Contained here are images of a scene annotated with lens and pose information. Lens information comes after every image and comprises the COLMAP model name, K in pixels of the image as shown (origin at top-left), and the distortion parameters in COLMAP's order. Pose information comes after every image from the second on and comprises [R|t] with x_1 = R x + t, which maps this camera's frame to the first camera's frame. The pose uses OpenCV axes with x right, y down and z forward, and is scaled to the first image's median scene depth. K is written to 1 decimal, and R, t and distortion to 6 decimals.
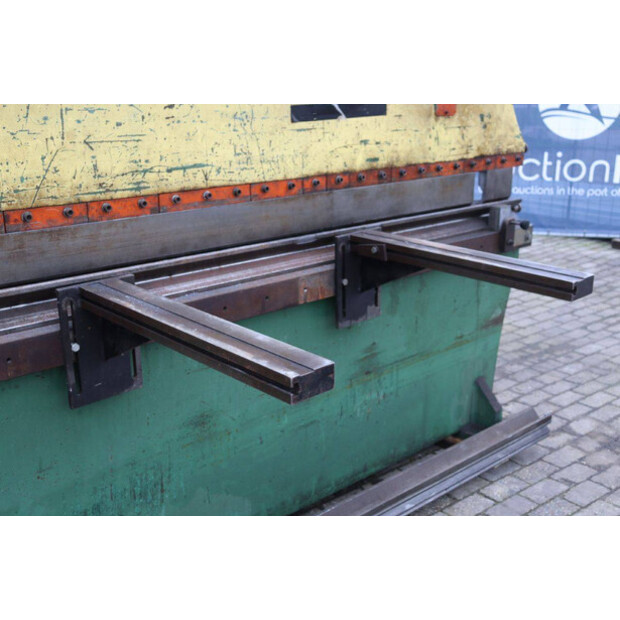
lens RADIAL K [[740.2, 0, 288.9], [0, 740.2, 304.4], [0, 0, 1]] dist [0.000294, 0.000000]
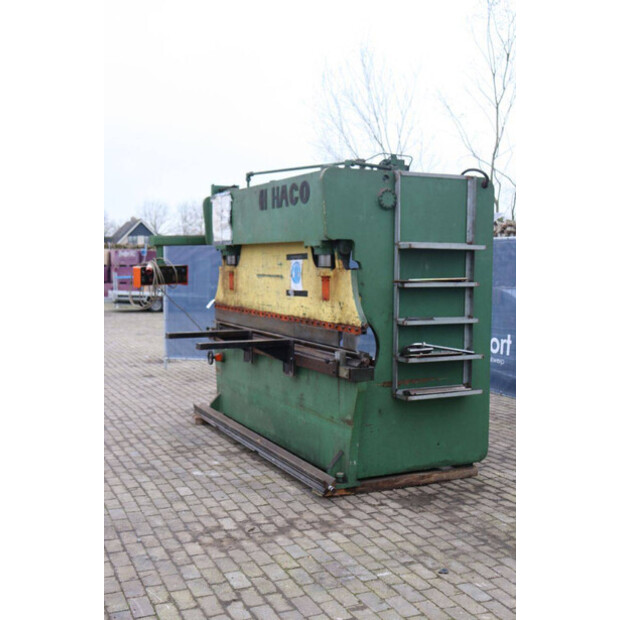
lens RADIAL K [[746.2, 0, 312.1], [0, 746.2, 312.5], [0, 0, 1]] dist [0.015211, 0.000000]
pose [[-0.256670, 0.069601, -0.963990, 2.309477], [-0.281749, 0.948694, 0.143515, -0.522712], [0.924520, 0.308439, -0.223892, 1.467513]]
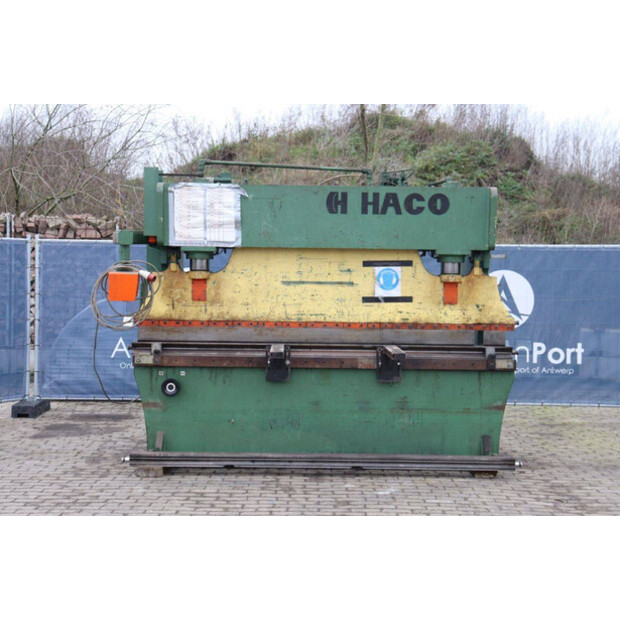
lens RADIAL K [[985.3, 0, 306.0], [0, 985.3, 307.9], [0, 0, 1]] dist [0.141531, 0.000000]
pose [[0.765275, 0.037271, -0.642623, 1.876789], [-0.200408, 0.962501, -0.182835, 0.418480], [0.611711, 0.268706, 0.744048, -1.598849]]
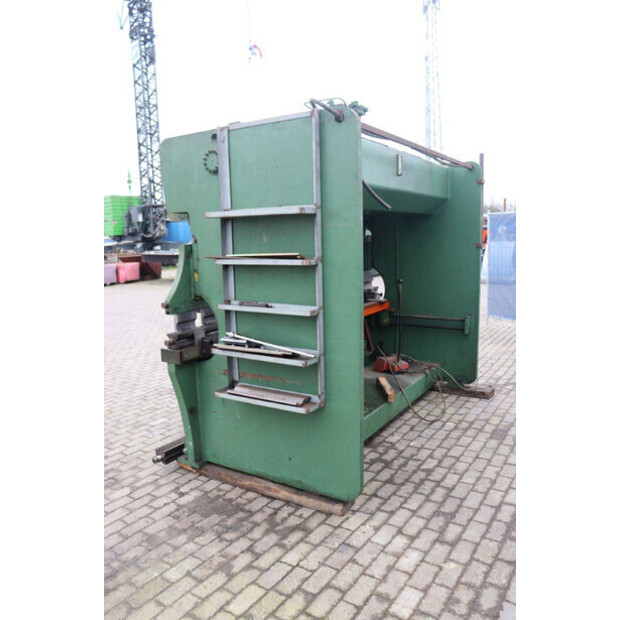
lens RADIAL K [[512.7, 0, 310.8], [0, 512.7, 315.2], [0, 0, 1]] dist [-0.136250, 0.082368]
pose [[-0.954226, 0.071598, -0.290391, 0.389549], [-0.060335, 0.904881, 0.421367, -0.771898], [0.292938, 0.419600, -0.859141, 2.356958]]
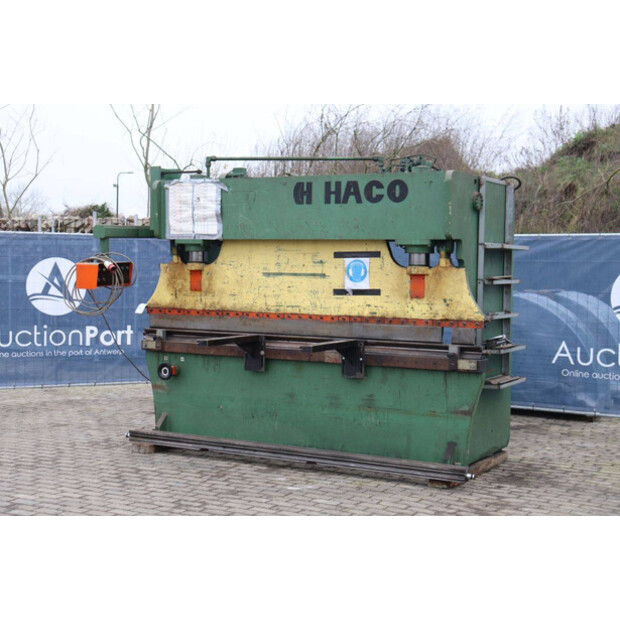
lens RADIAL K [[1067.1, 0, 286.7], [0, 1067.1, 309.2], [0, 0, 1]] dist [0.161092, 0.000000]
pose [[0.322423, 0.048966, -0.945328, 3.072452], [-0.285878, 0.957067, -0.047931, 0.035804], [0.902395, 0.285703, 0.322578, -0.346656]]
